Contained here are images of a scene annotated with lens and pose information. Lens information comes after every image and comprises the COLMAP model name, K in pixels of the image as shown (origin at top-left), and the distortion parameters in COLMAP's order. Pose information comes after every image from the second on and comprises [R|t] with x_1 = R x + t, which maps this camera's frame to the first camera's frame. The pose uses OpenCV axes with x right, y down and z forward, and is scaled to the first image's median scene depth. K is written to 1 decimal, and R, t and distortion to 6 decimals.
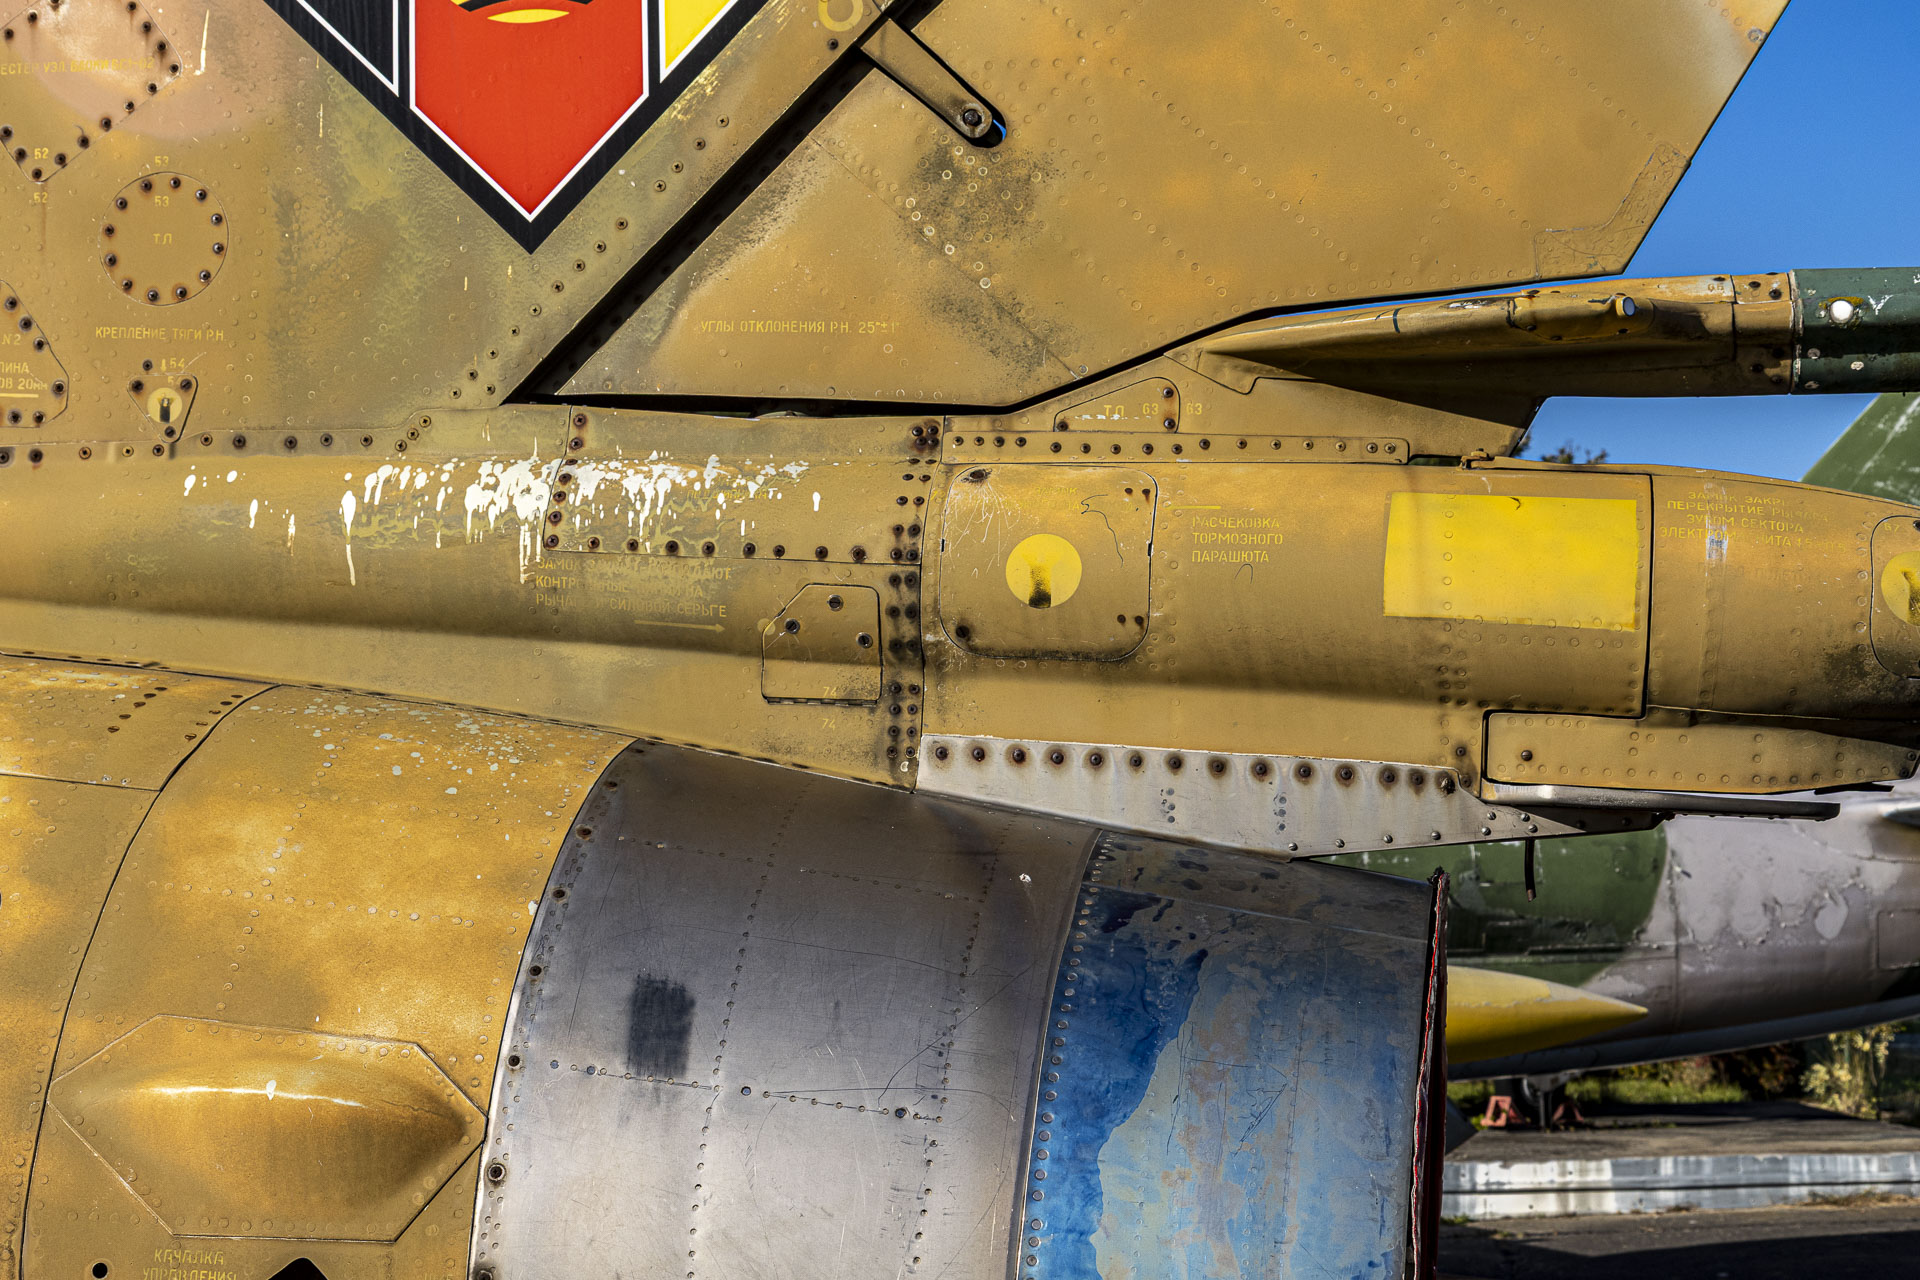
lens RADIAL K [[3359.7, 0, 890.3], [0, 3359.7, 578.4], [0, 0, 1]] dist [0.020550, -0.109454]
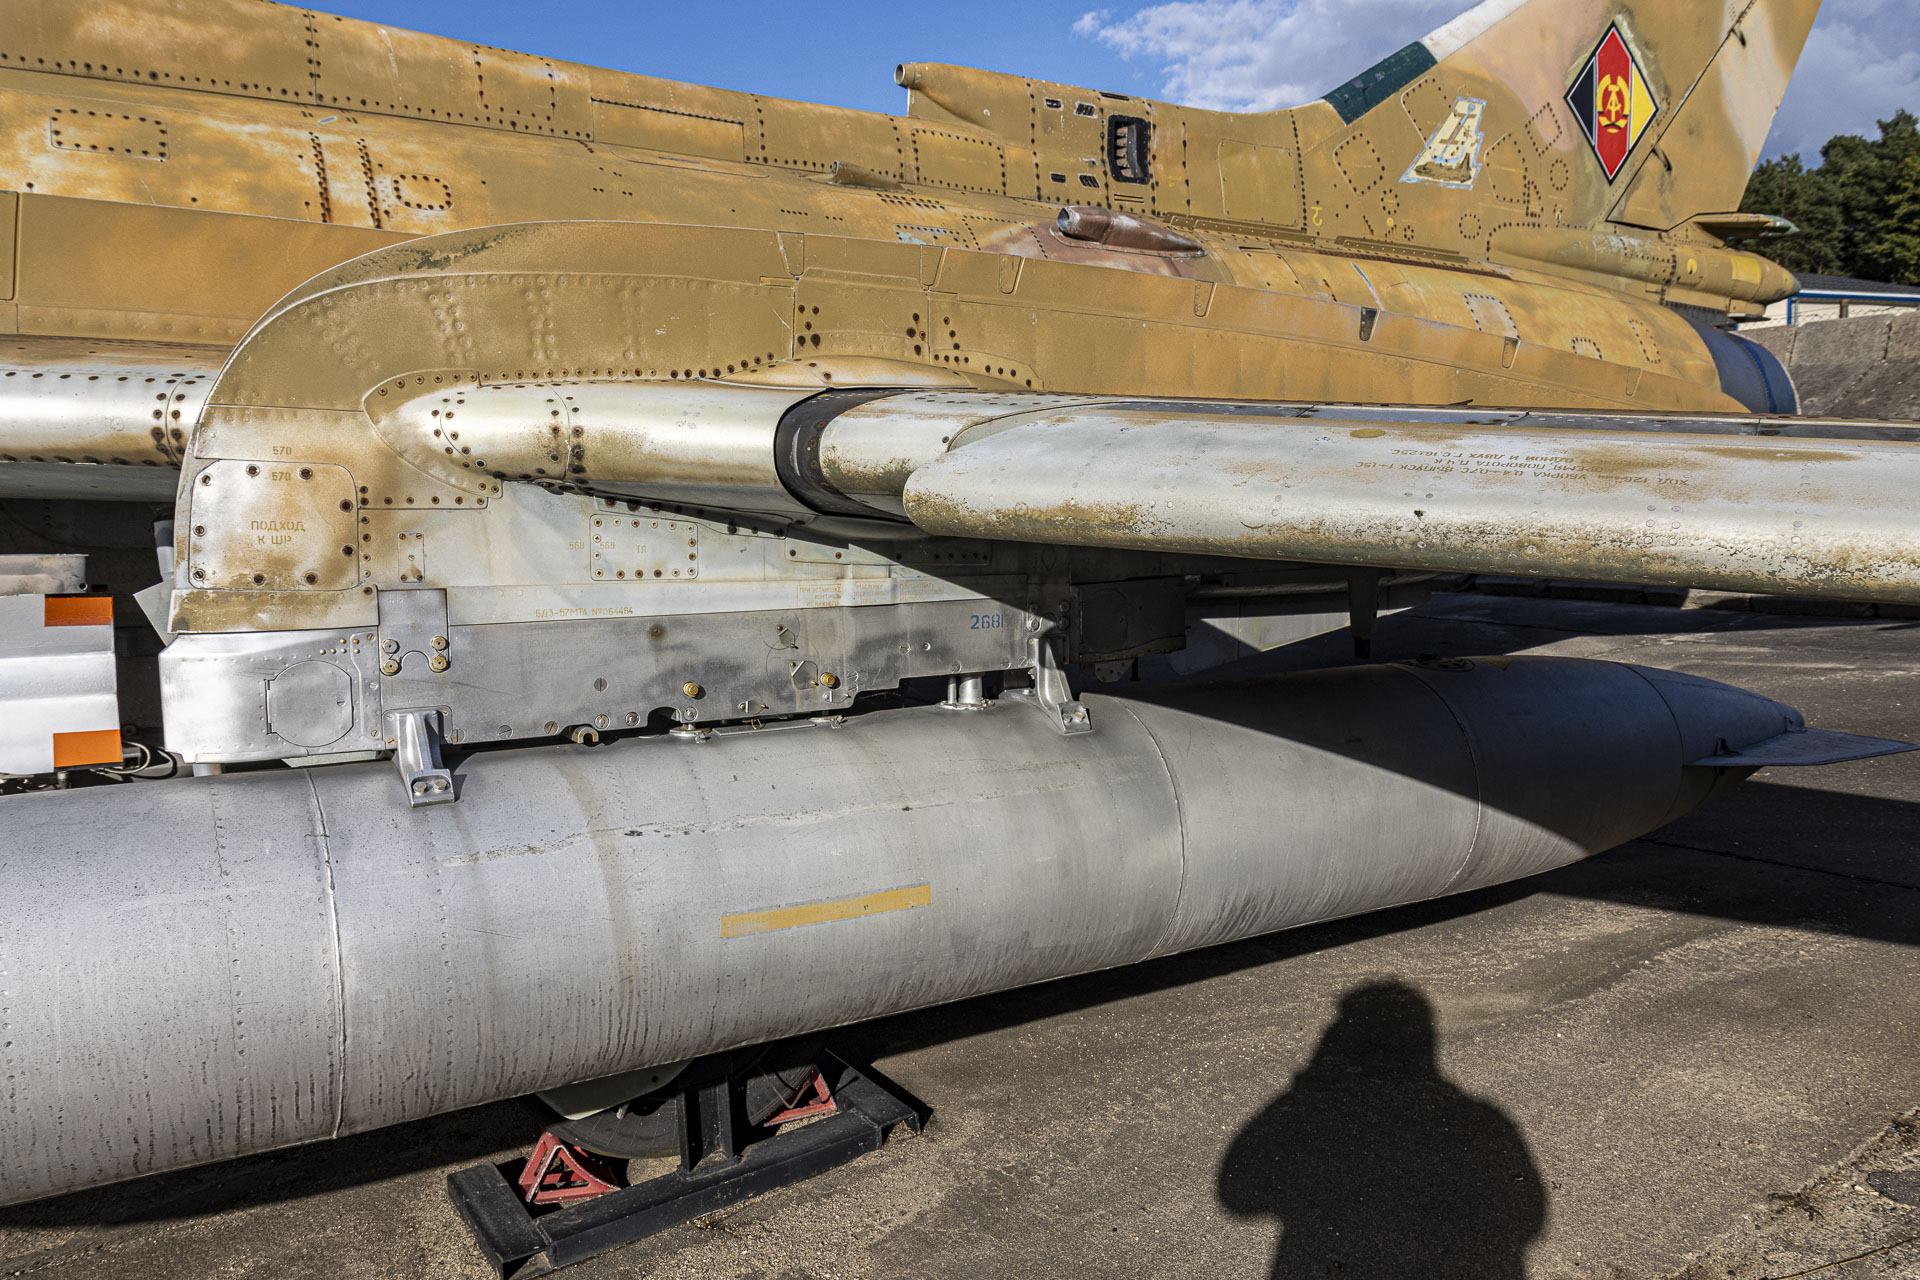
lens RADIAL K [[1470.1, 0, 947.3], [0, 1470.1, 638.6], [0, 0, 1]] dist [0.008708, -0.005831]
pose [[0.746777, -0.110025, 0.655911, -2.131878], [-0.039630, 0.977107, 0.209024, 0.116521], [-0.663893, -0.182088, 0.725321, 0.054490]]
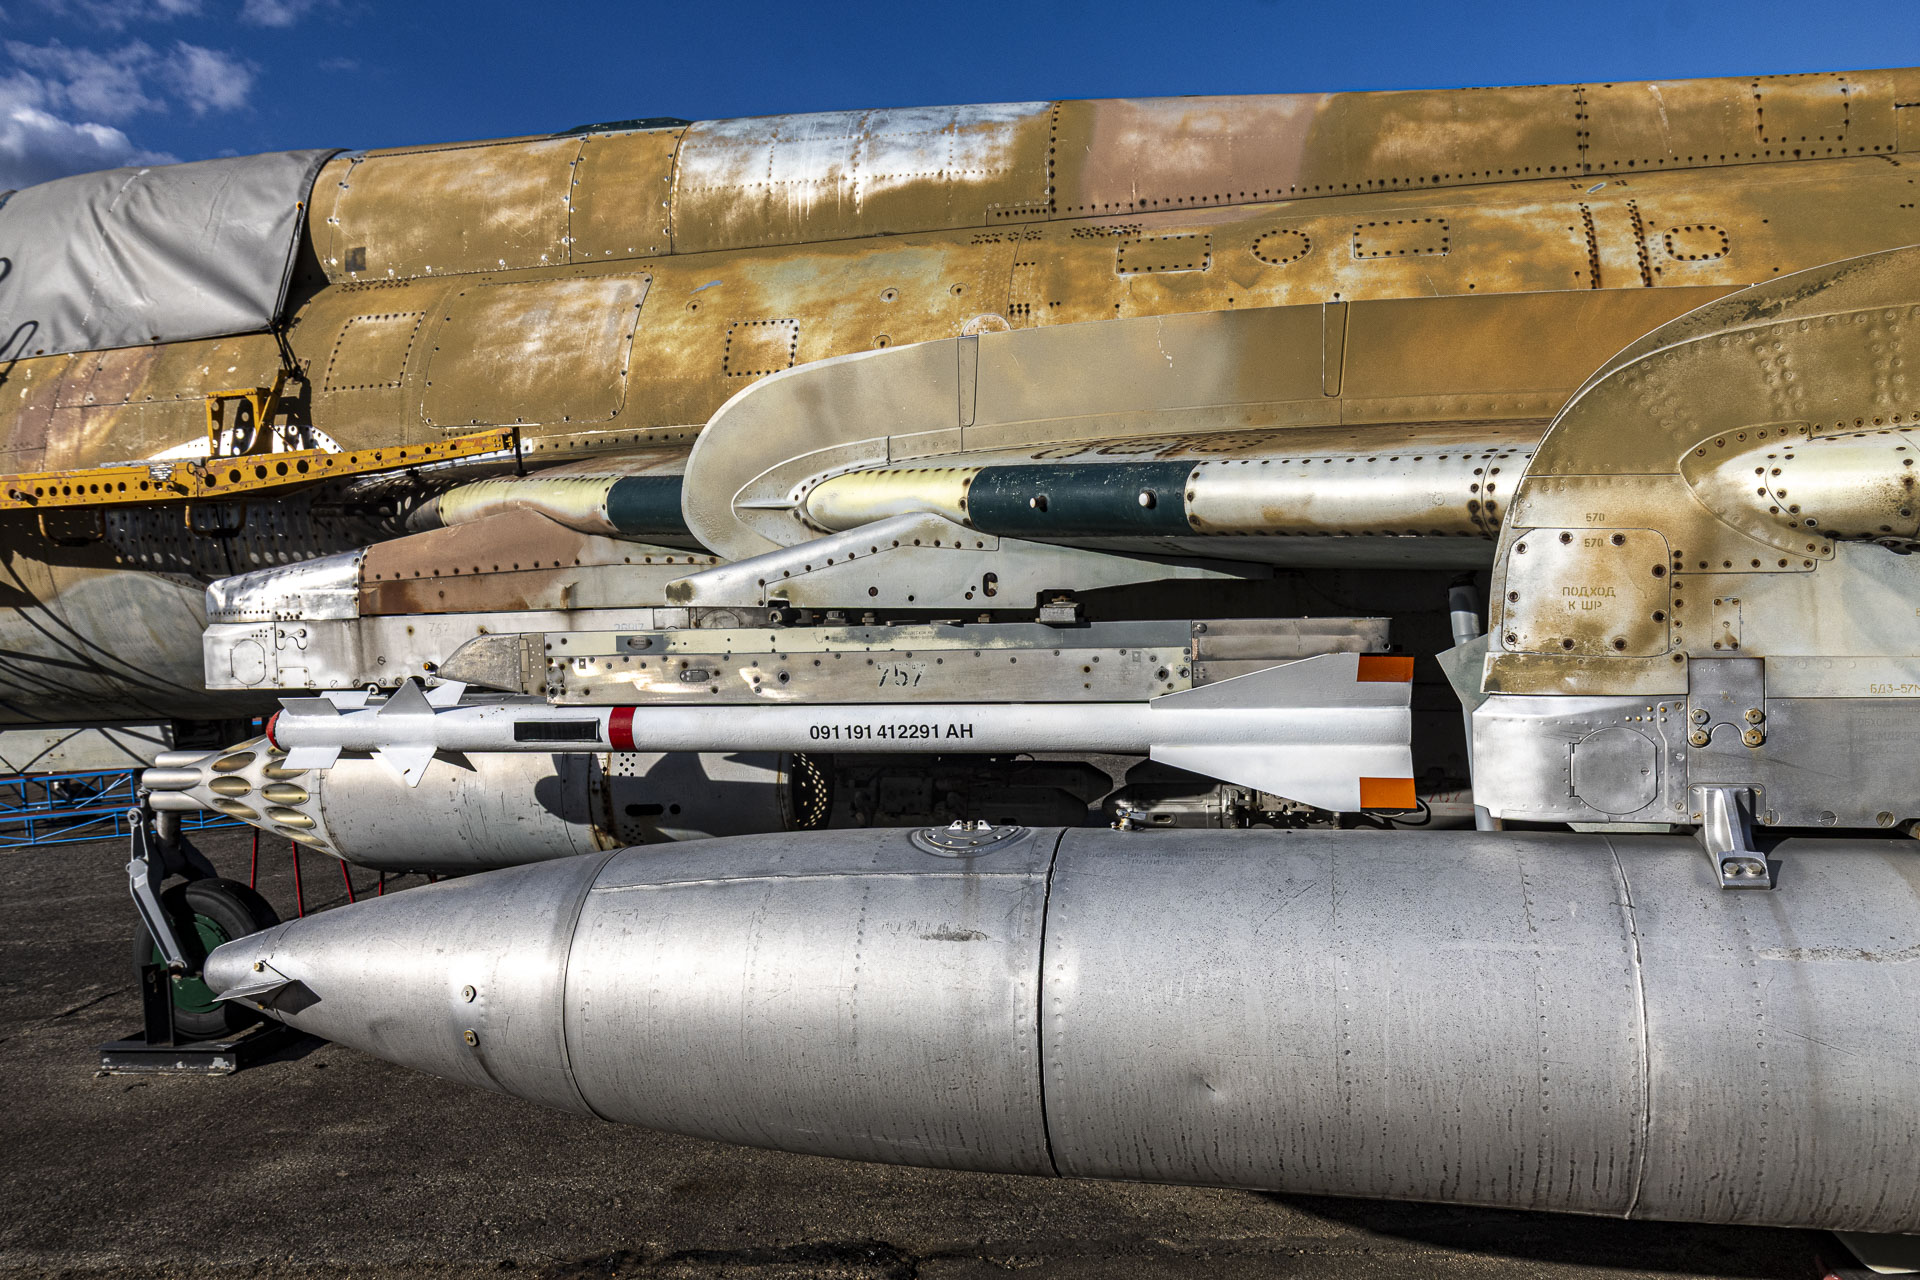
lens RADIAL K [[1470.1, 0, 947.3], [0, 1470.1, 638.6], [0, 0, 1]] dist [0.008708, -0.005831]
pose [[0.996897, -0.064514, -0.045111, -2.171589], [0.070772, 0.985426, 0.154686, 0.114496], [0.034475, -0.157399, 0.986933, 0.067398]]
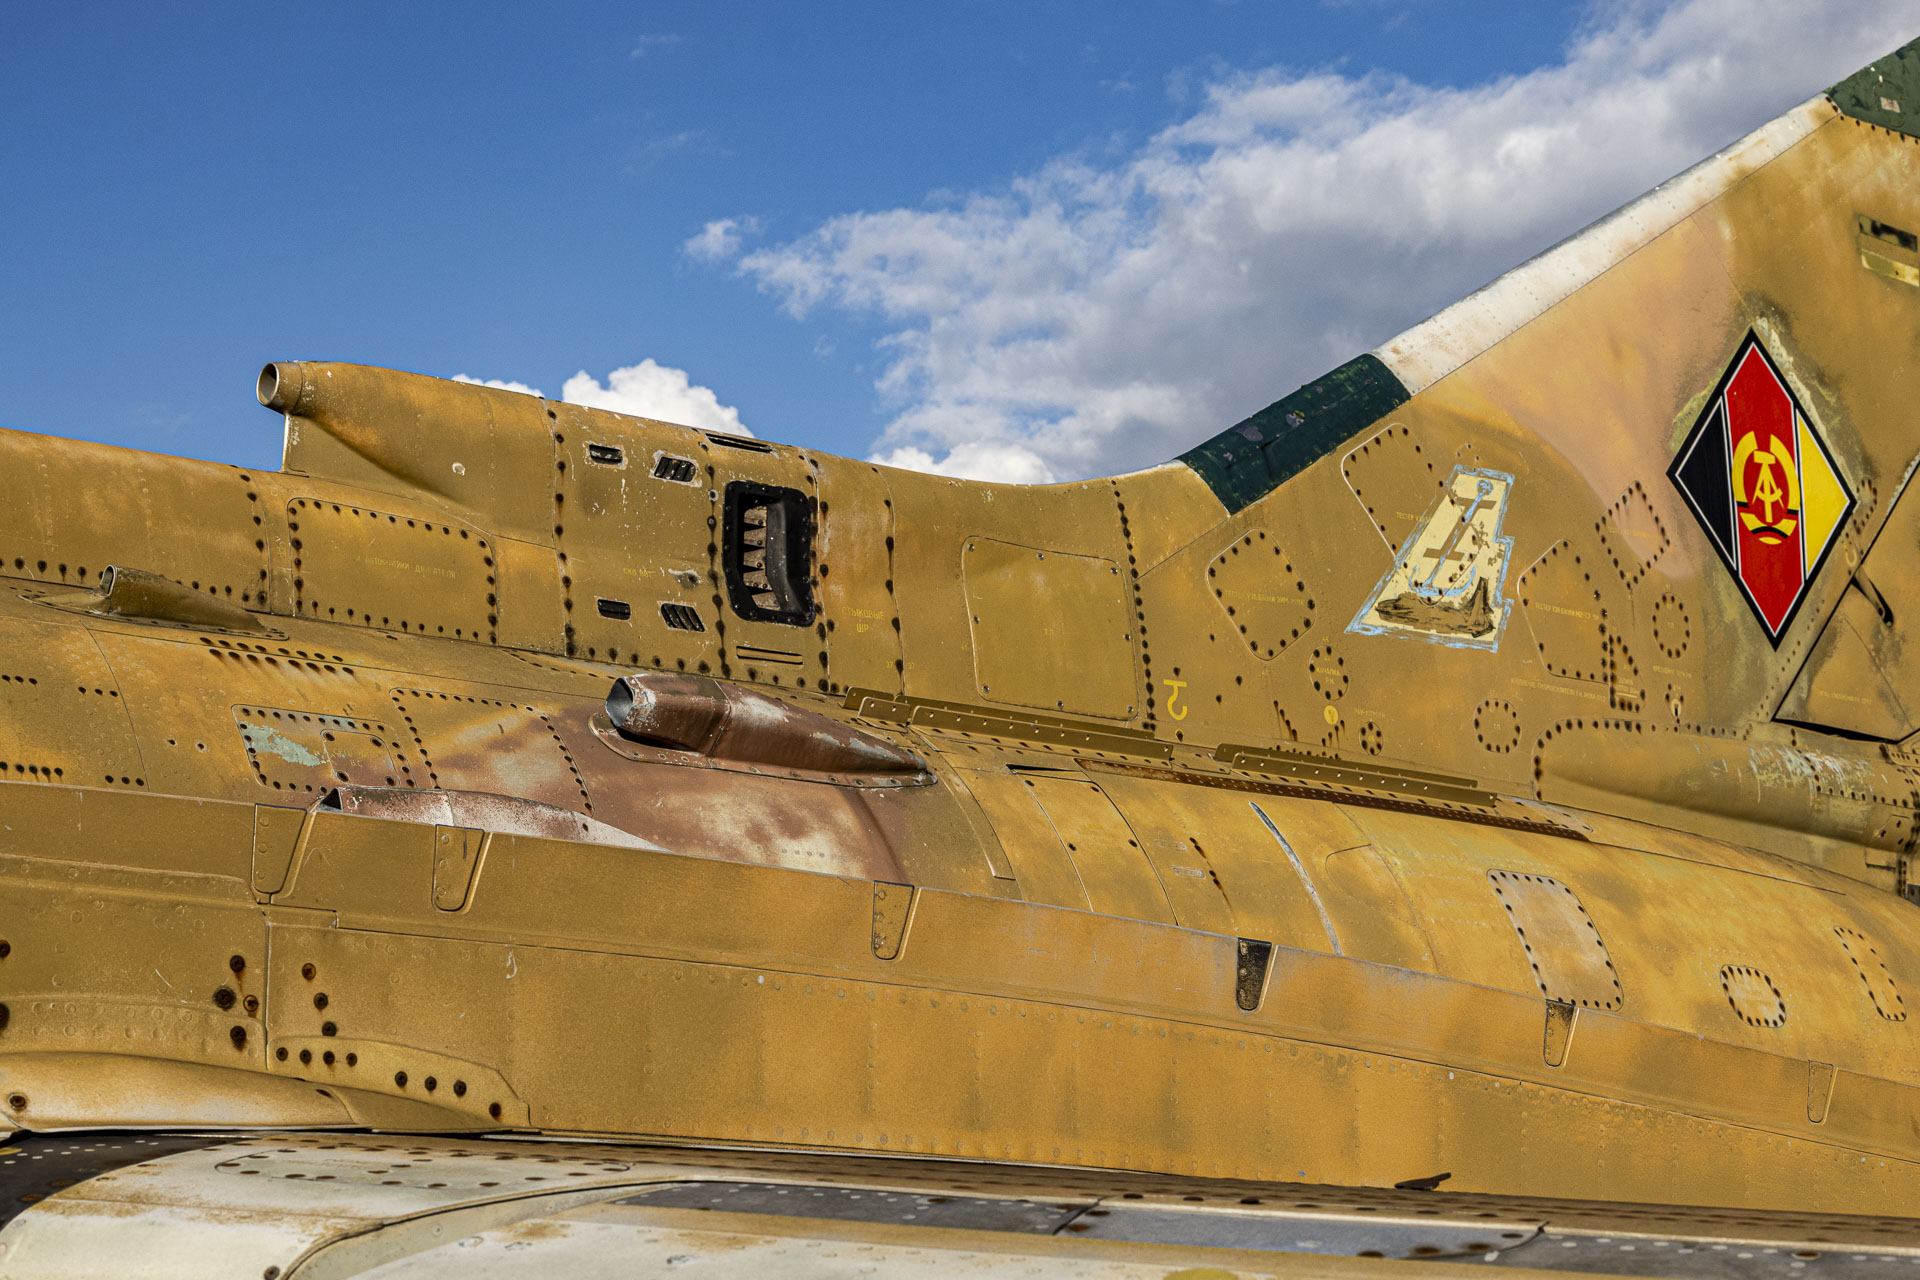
lens RADIAL K [[3404.1, 0, 925.4], [0, 3404.1, 593.8], [0, 0, 1]] dist [-0.006071, -0.168674]
pose [[0.635881, 0.105647, 0.764523, -2.130090], [-0.058572, 0.994336, -0.088688, 0.091369], [-0.769562, 0.011615, 0.638467, 0.031010]]
